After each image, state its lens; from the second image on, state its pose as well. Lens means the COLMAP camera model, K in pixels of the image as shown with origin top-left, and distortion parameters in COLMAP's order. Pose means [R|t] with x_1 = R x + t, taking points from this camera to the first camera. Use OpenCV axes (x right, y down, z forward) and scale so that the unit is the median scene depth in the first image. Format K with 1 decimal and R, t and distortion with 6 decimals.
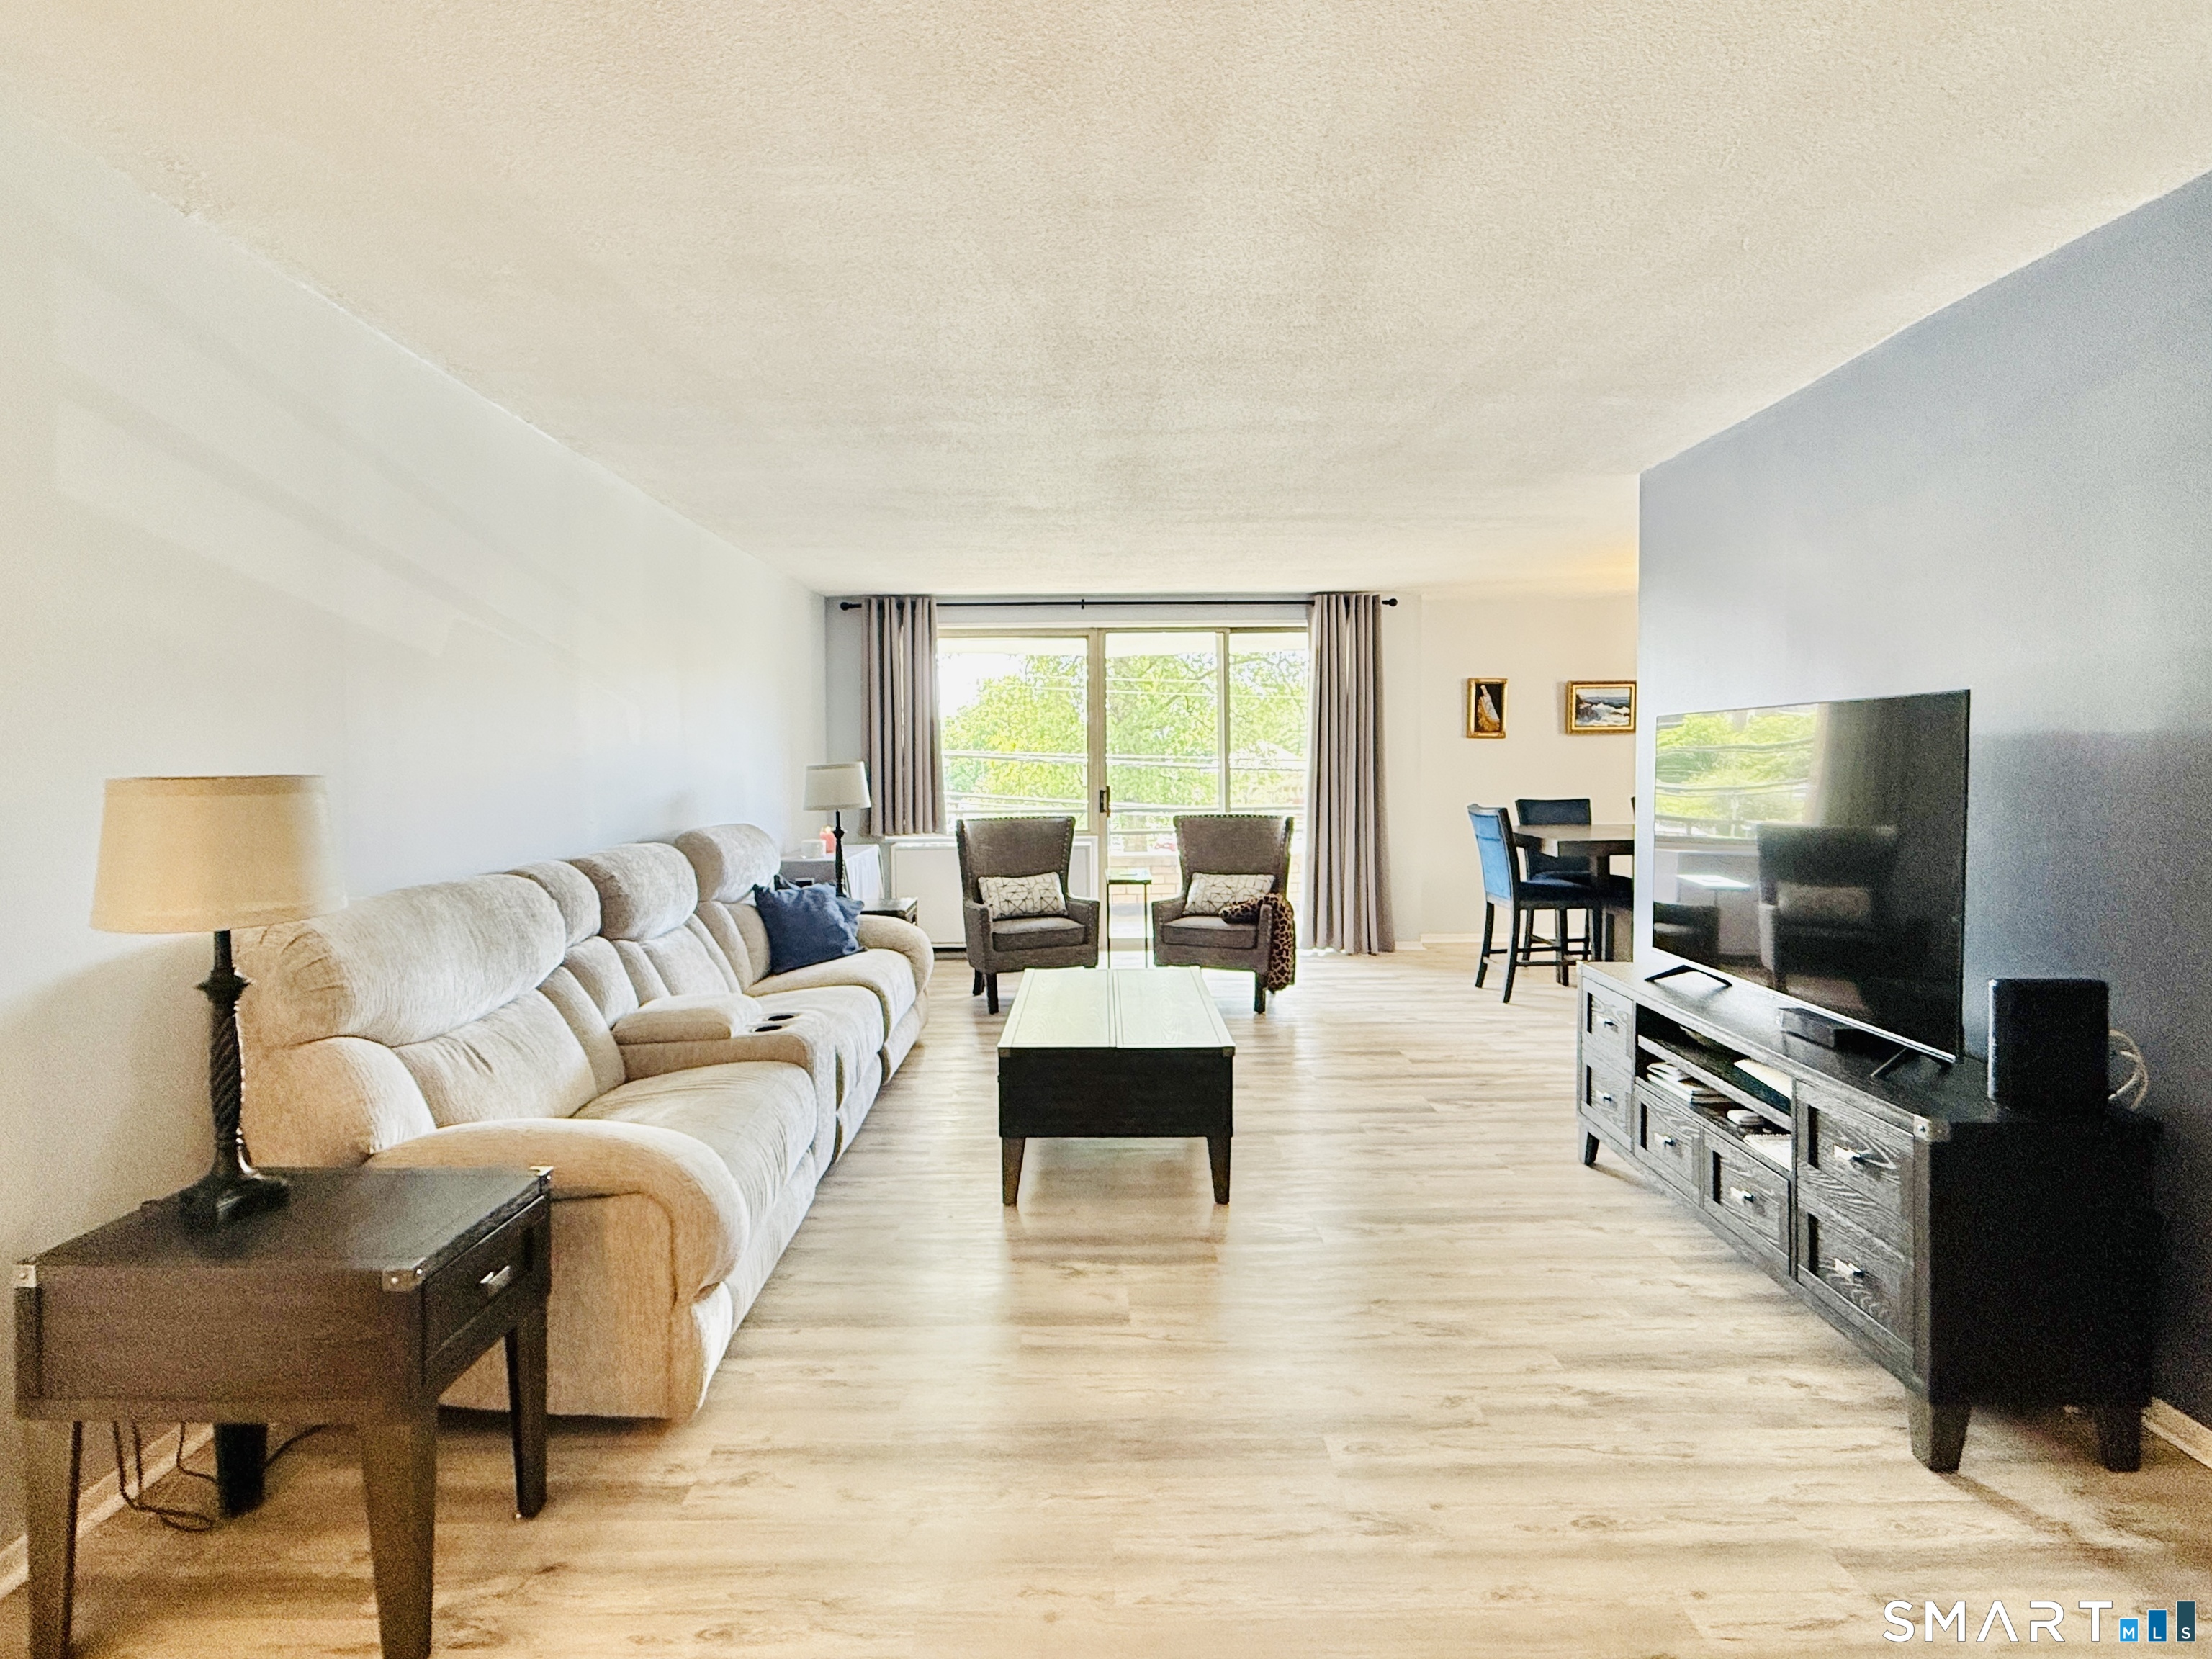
lens RADIAL K [[1091.1, 0, 1105.5], [0, 1091.1, 779.8], [0, 0, 1]] dist [-0.003255, -0.000051]
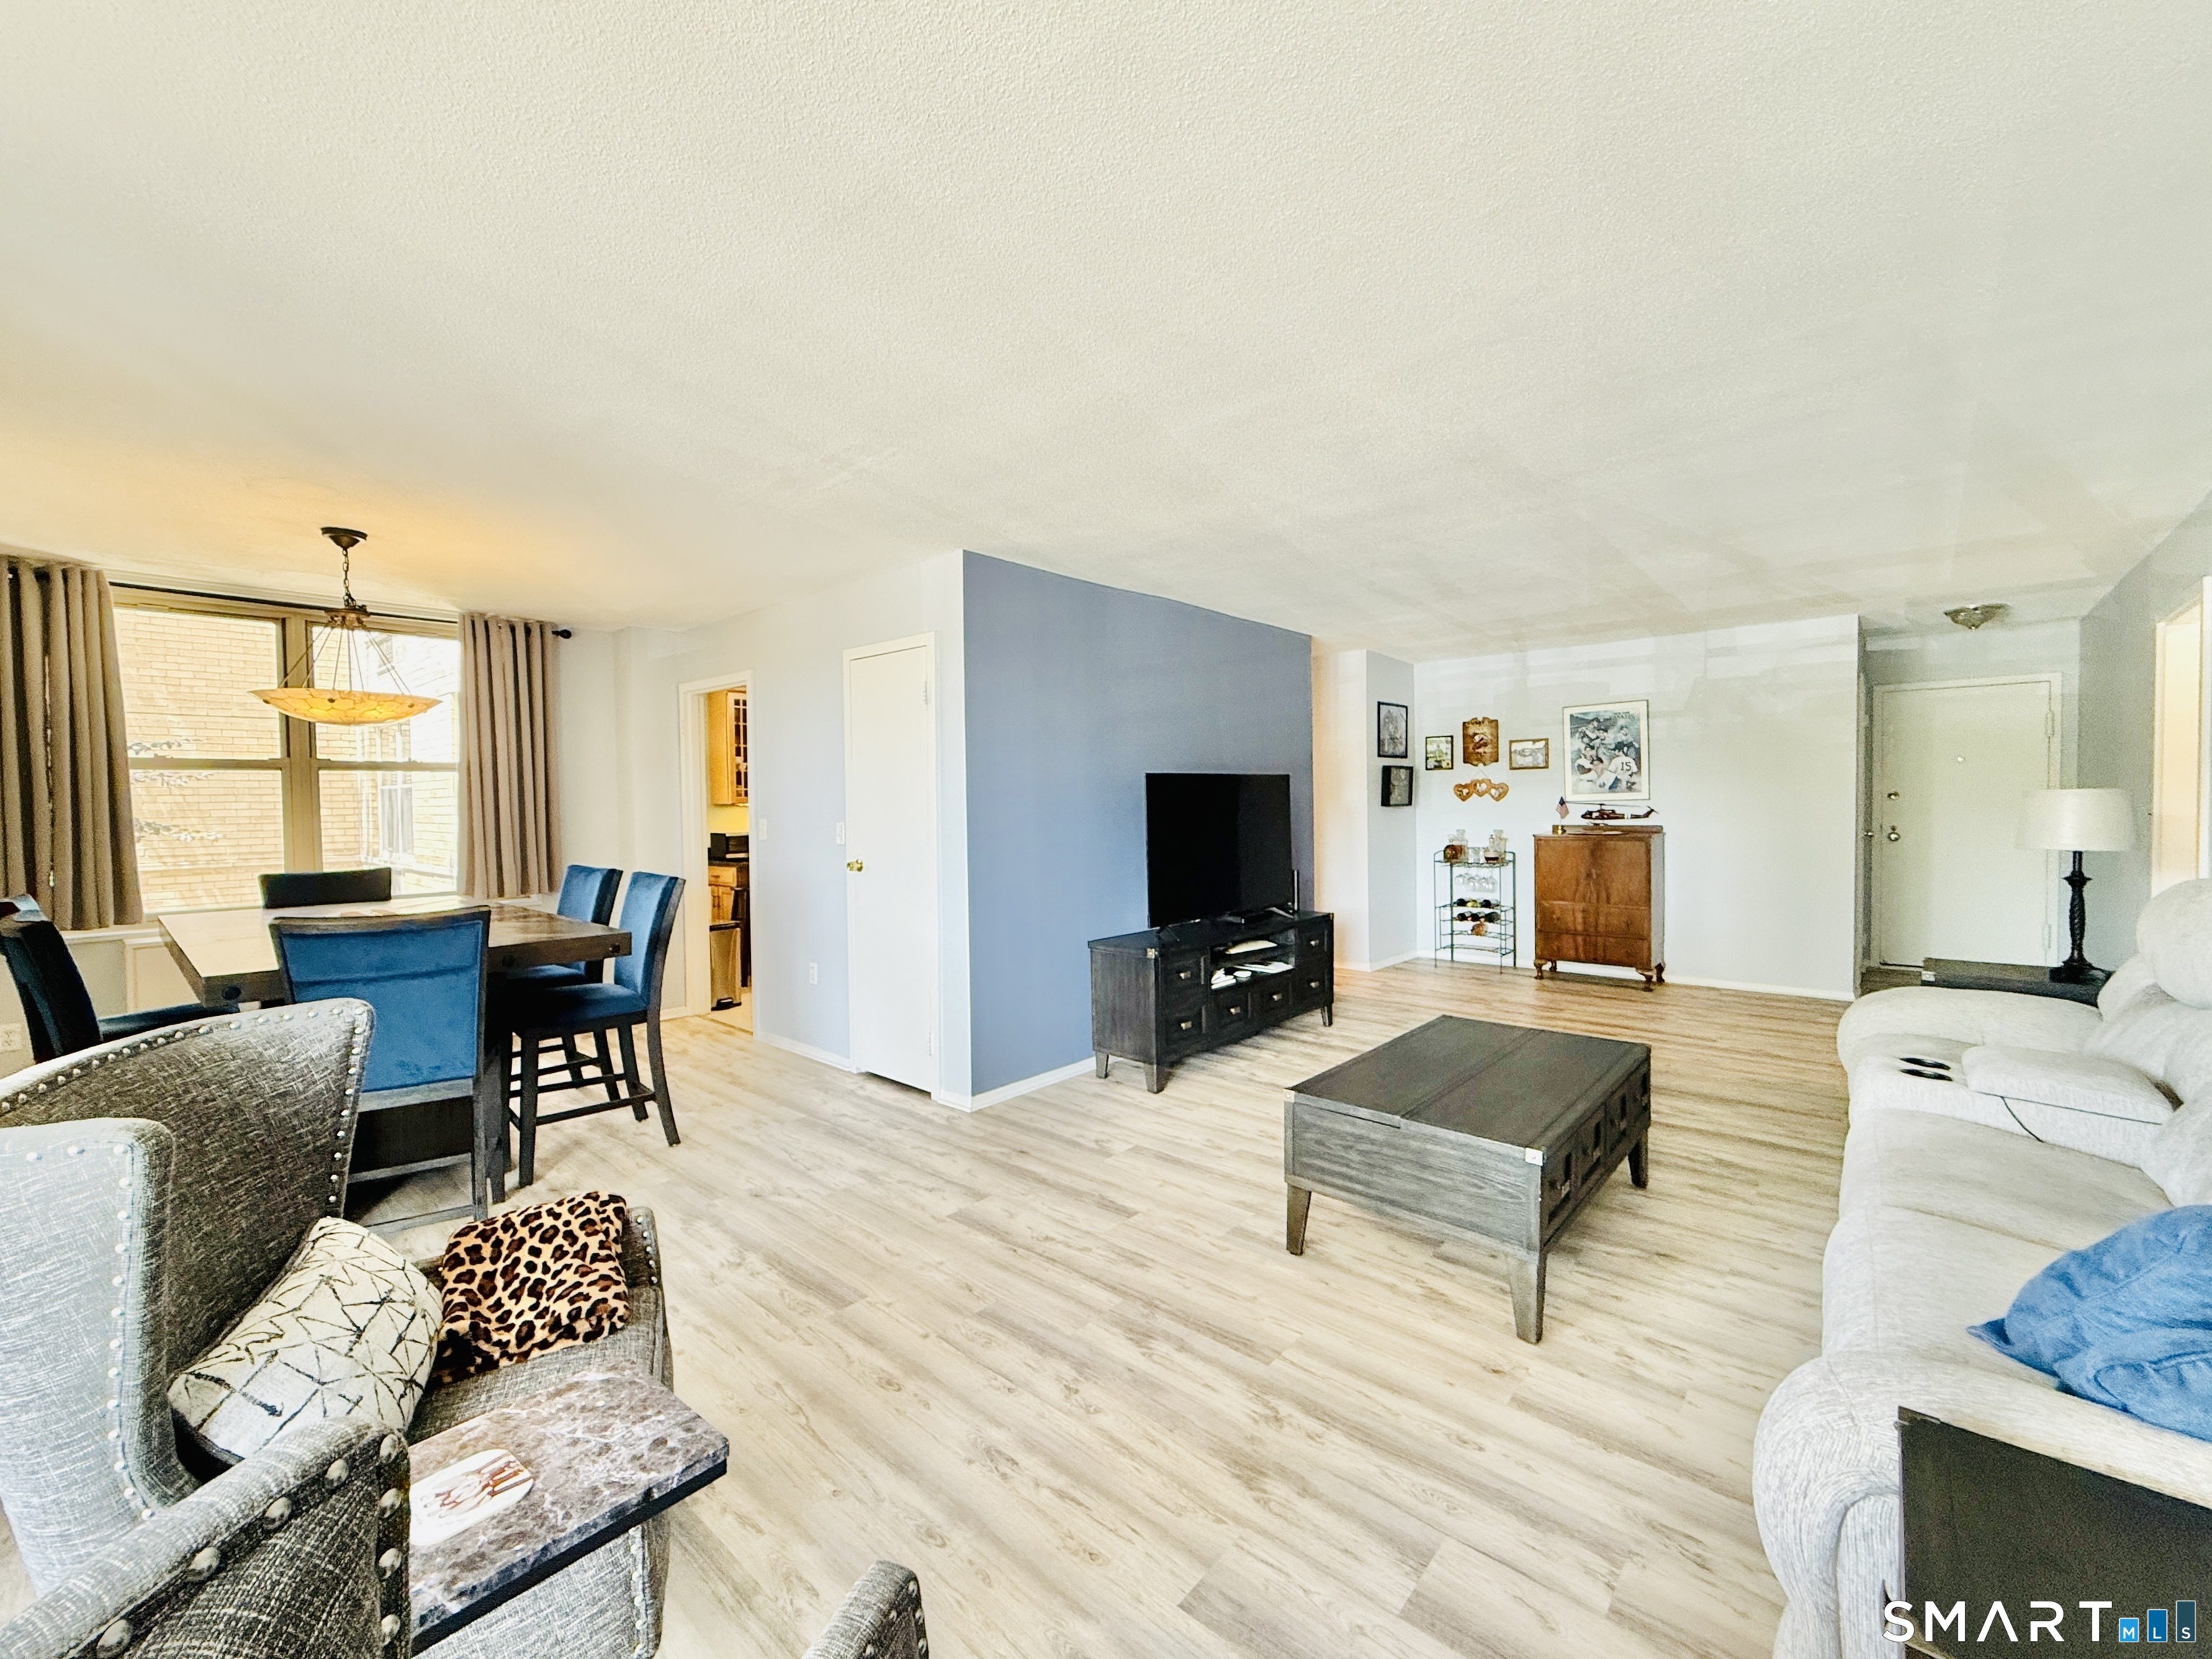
lens RADIAL K [[887.7, 0, 1106.0], [0, 887.7, 829.5], [0, 0, 1]] dist [0.000899, -0.000111]
pose [[-0.750164, -0.002333, 0.661247, -0.183248], [0.029861, 0.998854, 0.037400, -0.015727], [-0.660577, 0.047802, -0.749235, 1.373166]]
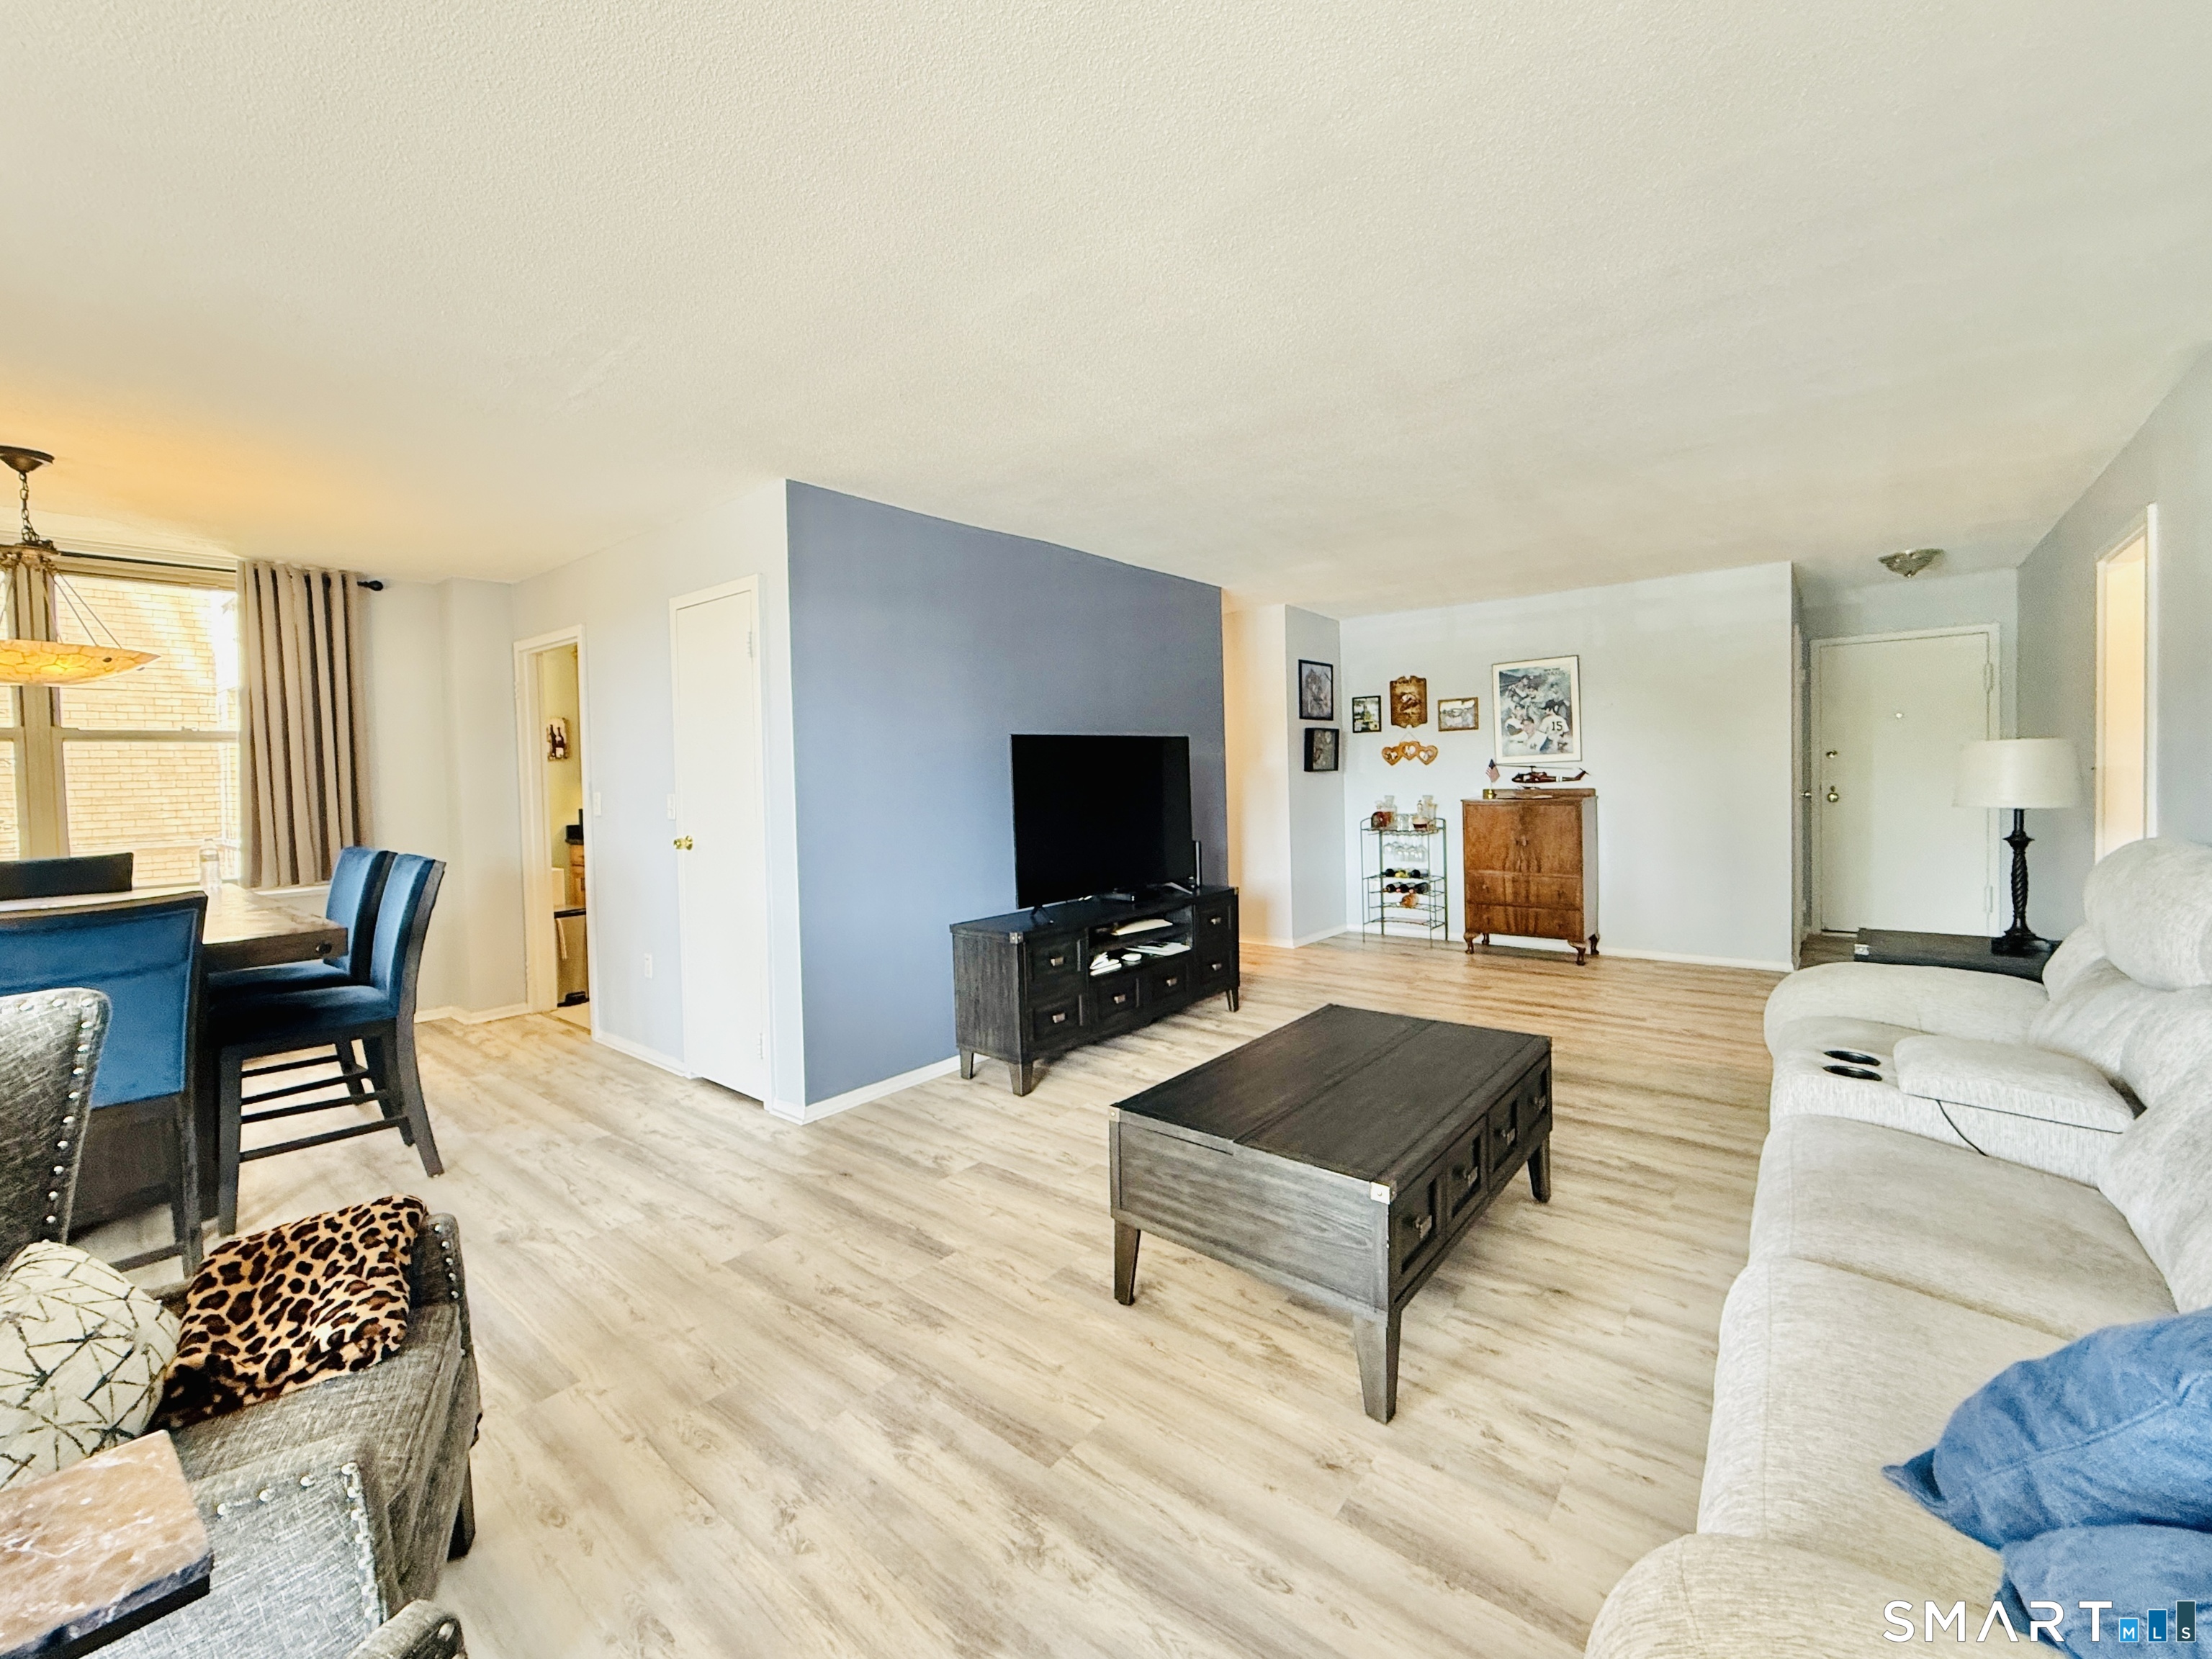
lens RADIAL K [[891.9, 0, 1112.9], [0, 891.9, 799.4], [0, 0, 1]] dist [0.000047, -0.000103]
pose [[-0.774558, 0.008228, 0.632449, -0.196269], [0.040392, 0.998518, 0.036477, -0.006129], [-0.631211, 0.053799, -0.773743, 1.246207]]
